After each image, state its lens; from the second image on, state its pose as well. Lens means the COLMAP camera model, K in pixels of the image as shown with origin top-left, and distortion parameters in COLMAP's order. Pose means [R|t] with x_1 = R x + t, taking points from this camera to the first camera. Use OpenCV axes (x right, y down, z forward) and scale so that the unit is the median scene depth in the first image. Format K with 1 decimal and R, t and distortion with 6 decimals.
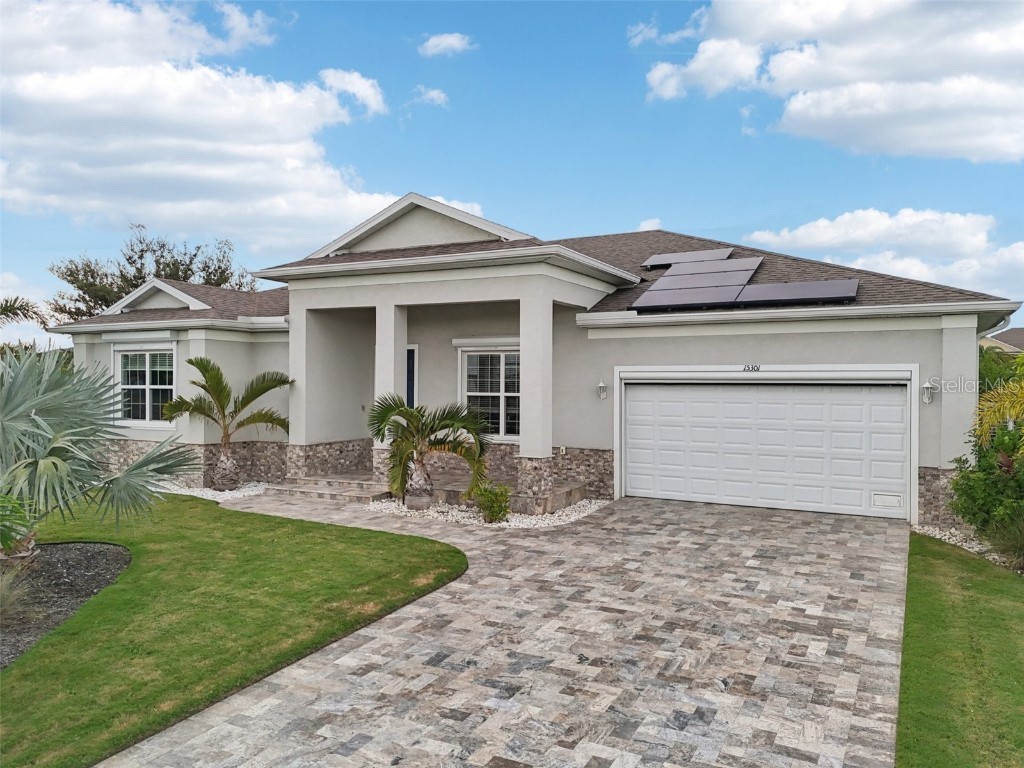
lens RADIAL K [[752.7, 0, 516.5], [0, 752.7, 388.3], [0, 0, 1]] dist [0.091498, -0.093383]
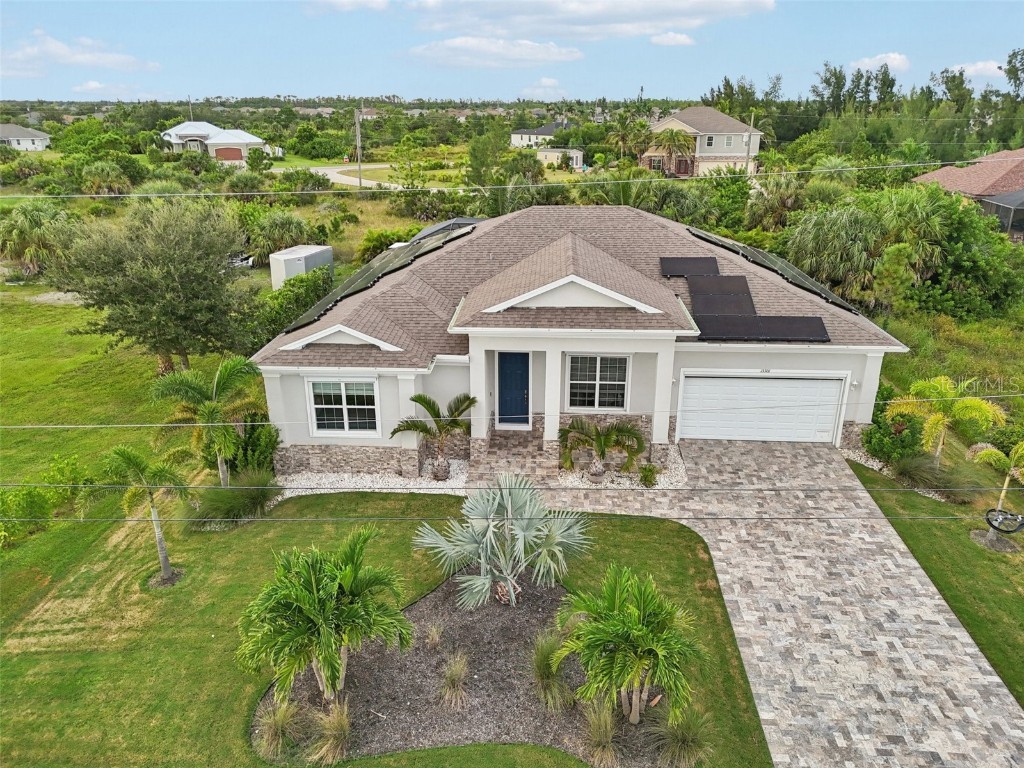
lens RADIAL K [[752.7, 0, 516.5], [0, 752.7, 388.3], [0, 0, 1]] dist [0.091498, -0.093383]
pose [[0.907922, -0.151610, 0.390758, -1.144902], [0.003478, 0.934980, 0.354683, -0.778759], [-0.419124, -0.320665, 0.849417, -0.326339]]
